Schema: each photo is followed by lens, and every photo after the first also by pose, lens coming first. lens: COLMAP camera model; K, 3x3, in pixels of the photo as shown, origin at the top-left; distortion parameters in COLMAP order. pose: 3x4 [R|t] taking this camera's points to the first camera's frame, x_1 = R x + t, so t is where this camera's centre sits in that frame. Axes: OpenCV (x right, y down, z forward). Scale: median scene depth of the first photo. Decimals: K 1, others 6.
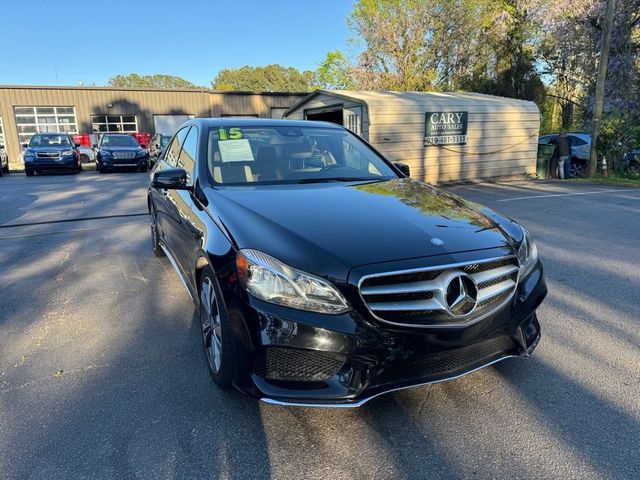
lens RADIAL K [[455.9, 0, 320.0], [0, 455.9, 240.0], [0, 0, 1]] dist [0.068190, -0.075750]
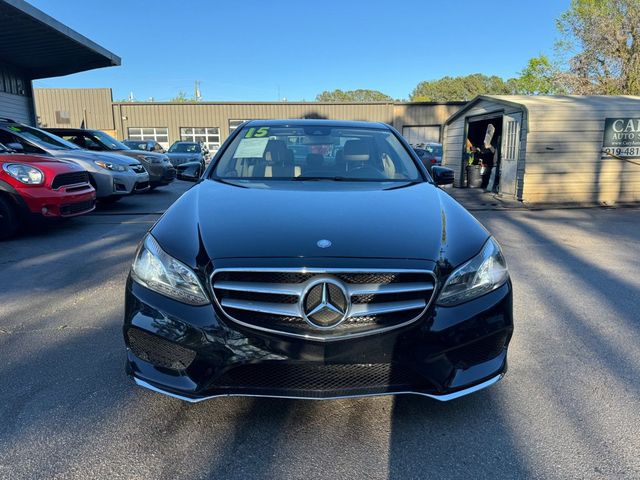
lens RADIAL K [[455.9, 0, 320.0], [0, 455.9, 240.0], [0, 0, 1]] dist [0.068190, -0.075750]
pose [[0.916645, 0.094768, -0.388306, 0.097841], [-0.104091, 0.994563, -0.002992, -0.000019], [0.385911, 0.043161, 0.921526, 0.028722]]
